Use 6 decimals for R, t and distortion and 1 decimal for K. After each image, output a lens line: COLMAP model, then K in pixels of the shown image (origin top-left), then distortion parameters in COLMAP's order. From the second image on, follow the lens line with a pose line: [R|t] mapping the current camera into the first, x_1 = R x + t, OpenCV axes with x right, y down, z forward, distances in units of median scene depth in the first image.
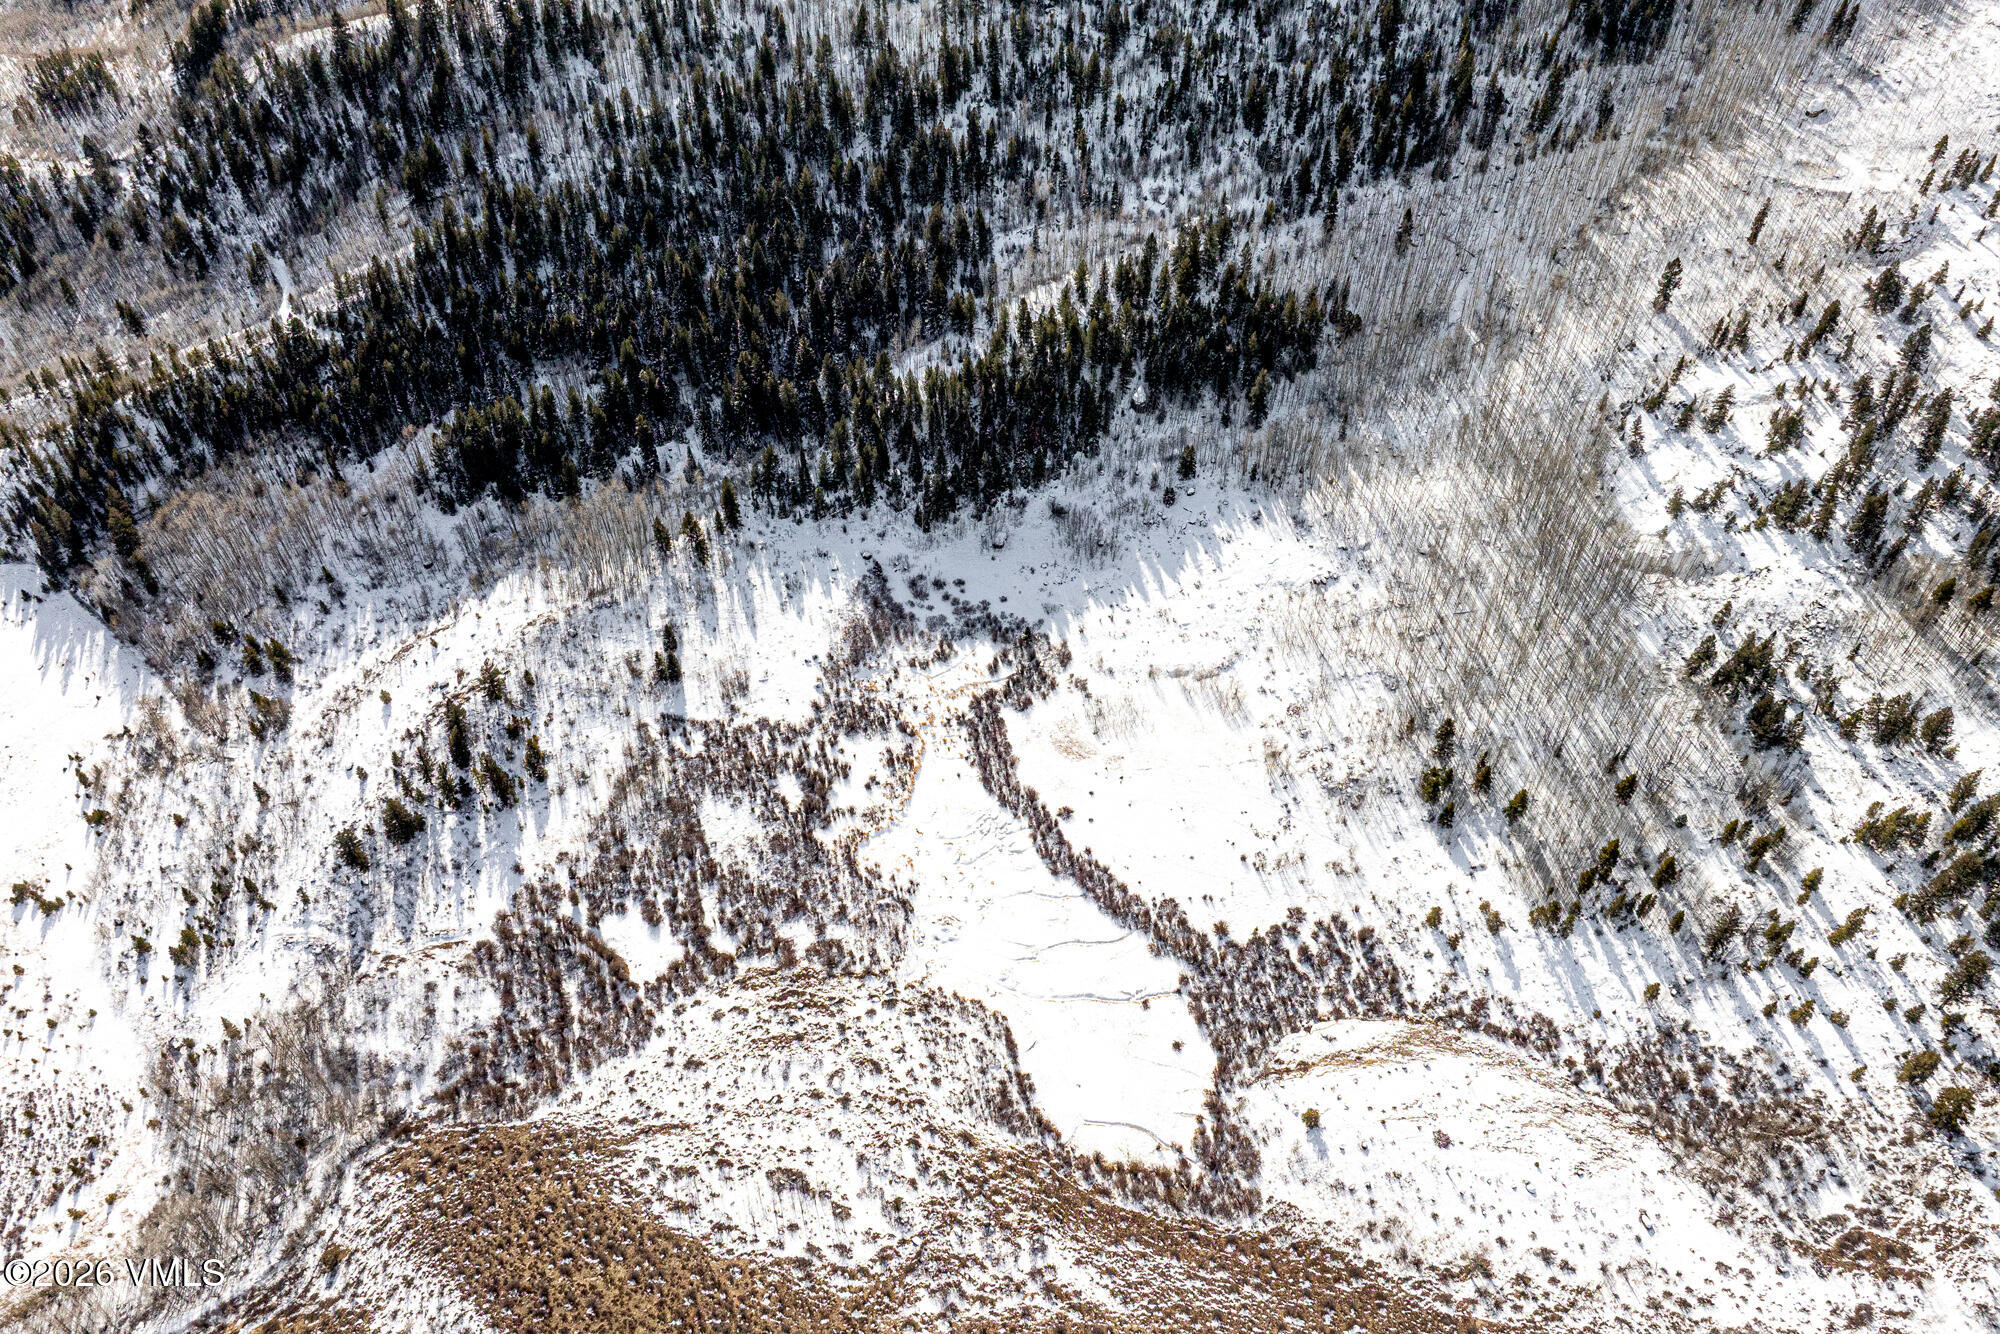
lens RADIAL K [[1419.4, 0, 999.0], [0, 1419.4, 685.7], [0, 0, 1]] dist [-0.033940, -0.007072]
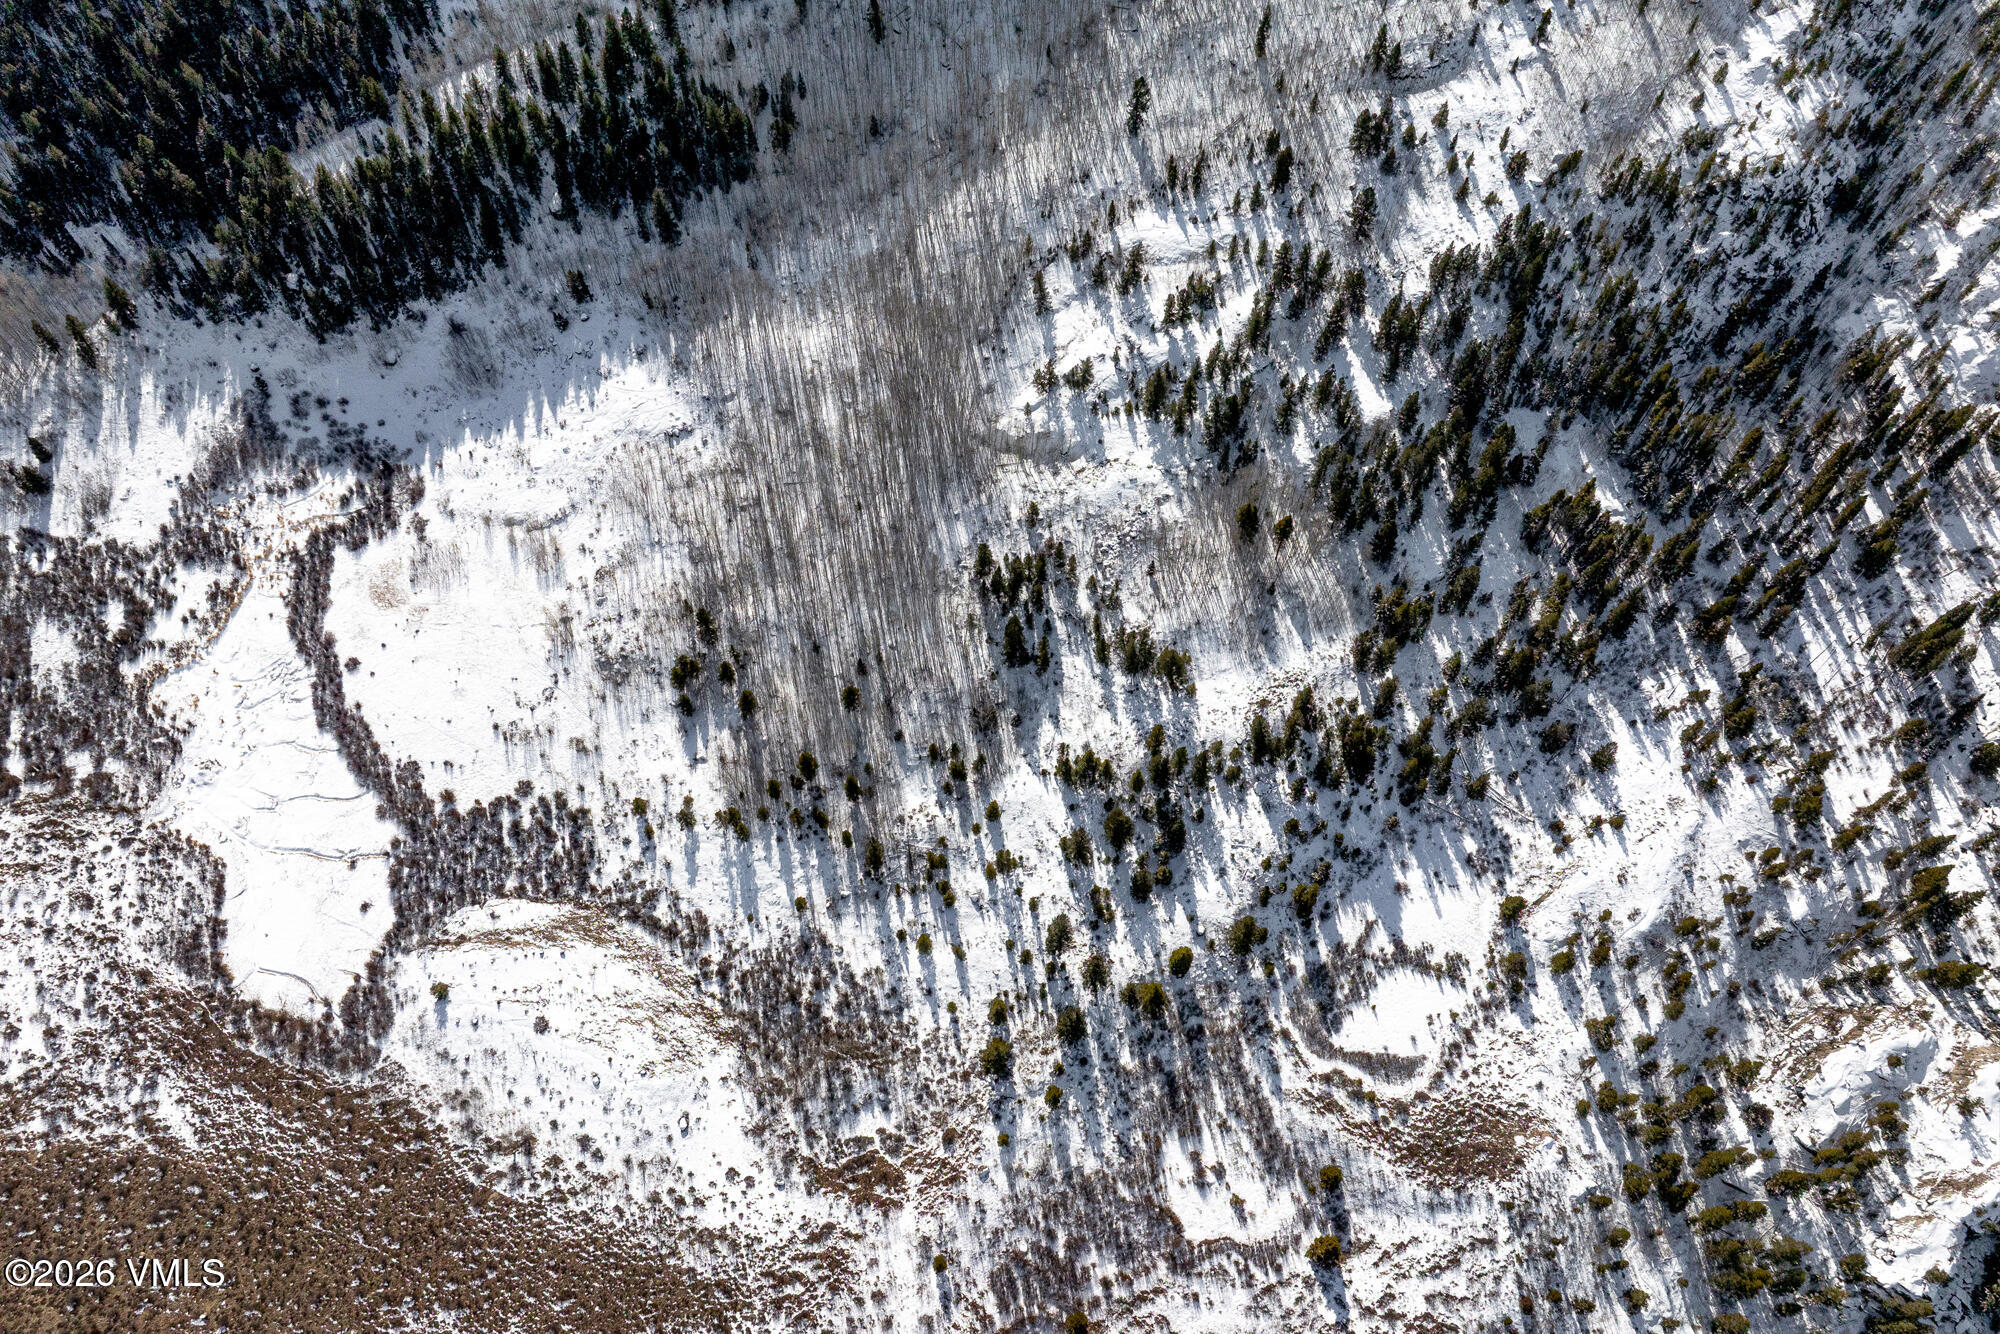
lens RADIAL K [[1419.4, 0, 989.0], [0, 1419.4, 727.1], [0, 0, 1]] dist [-0.033940, -0.007072]
pose [[0.995184, 0.084963, -0.048888, 0.555893], [-0.067993, 0.957569, 0.280069, -0.183483], [0.070609, -0.275396, 0.958734, 0.032242]]
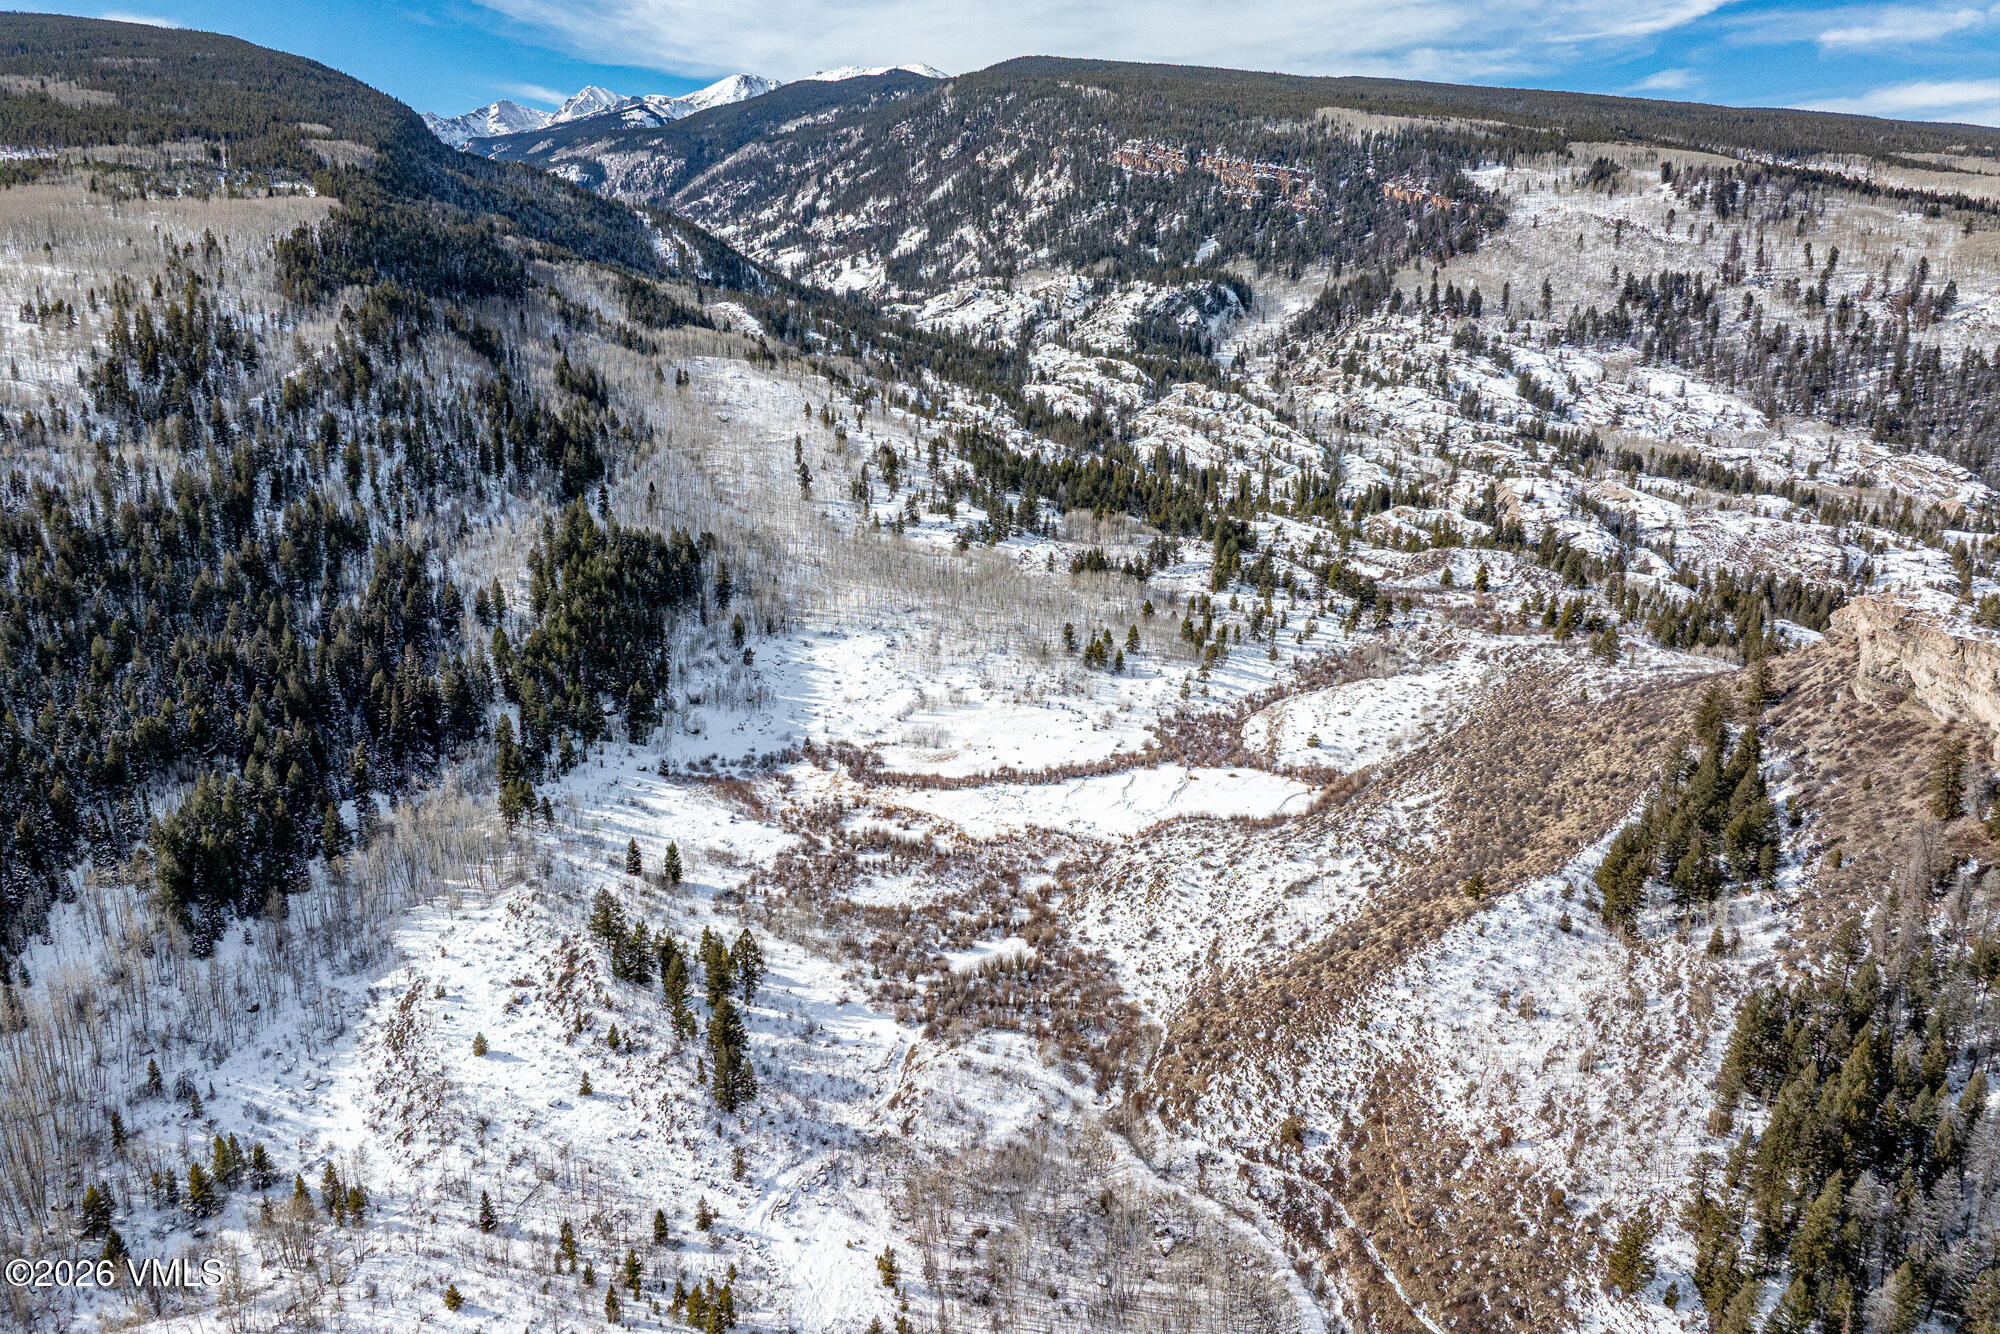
lens RADIAL K [[1419.4, 0, 1017.4], [0, 1419.4, 683.5], [0, 0, 1]] dist [-0.033940, -0.007072]
pose [[0.346000, -0.268041, 0.899132, -0.988978], [0.676300, 0.735485, -0.040995, 0.091616], [-0.650309, 0.622267, 0.435754, 0.421965]]
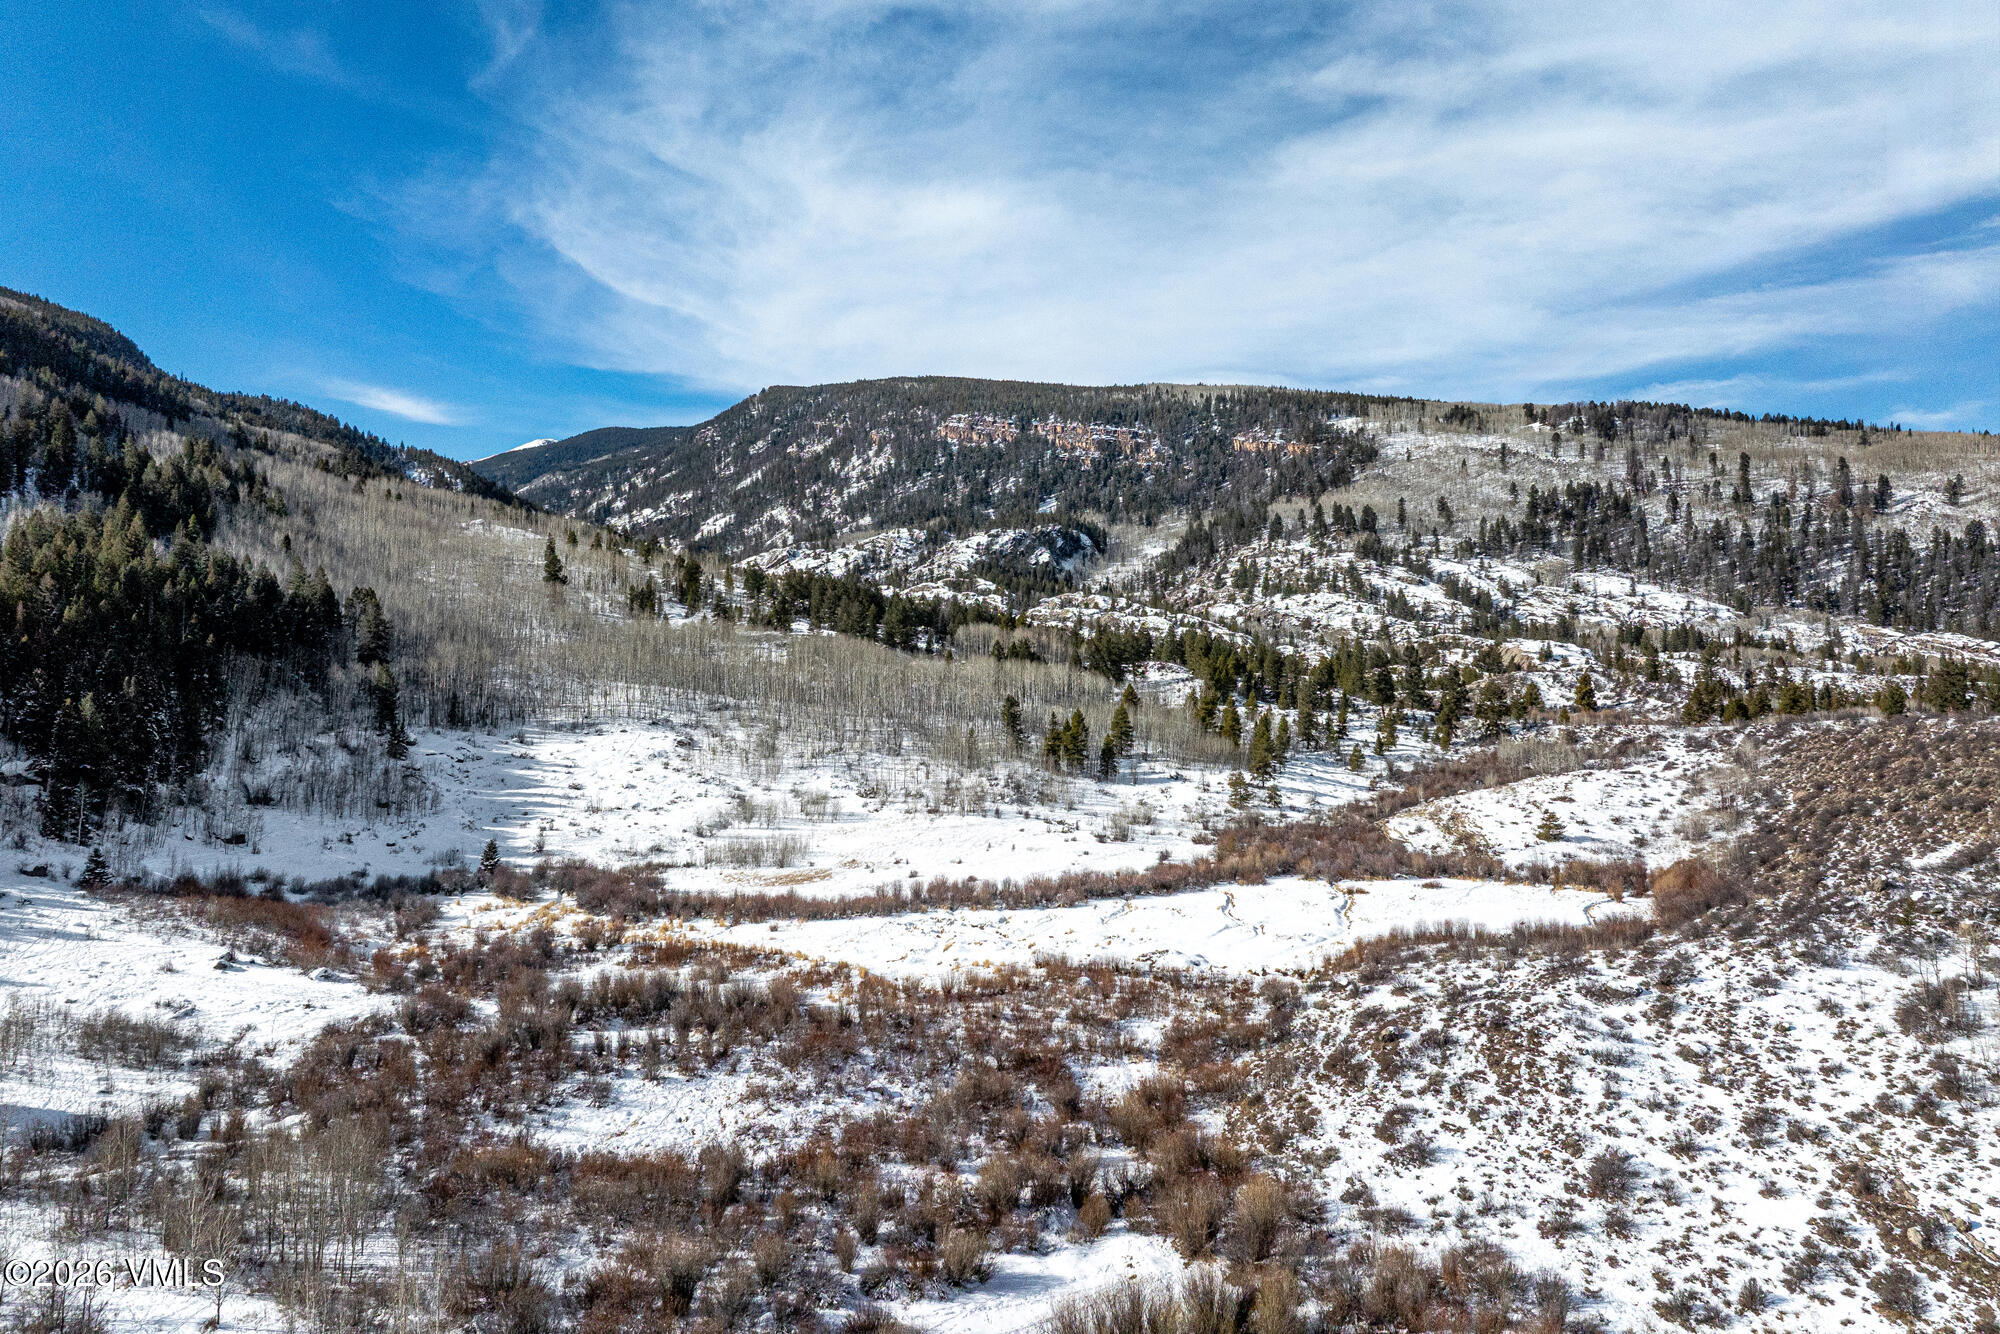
lens RADIAL K [[1419.4, 0, 1018.9], [0, 1419.4, 587.1], [0, 0, 1]] dist [-0.033940, -0.007072]
pose [[0.208840, 0.039123, 0.977167, -0.462804], [0.708150, 0.683075, -0.178694, 0.126030], [-0.674470, 0.729299, 0.114949, 0.825692]]
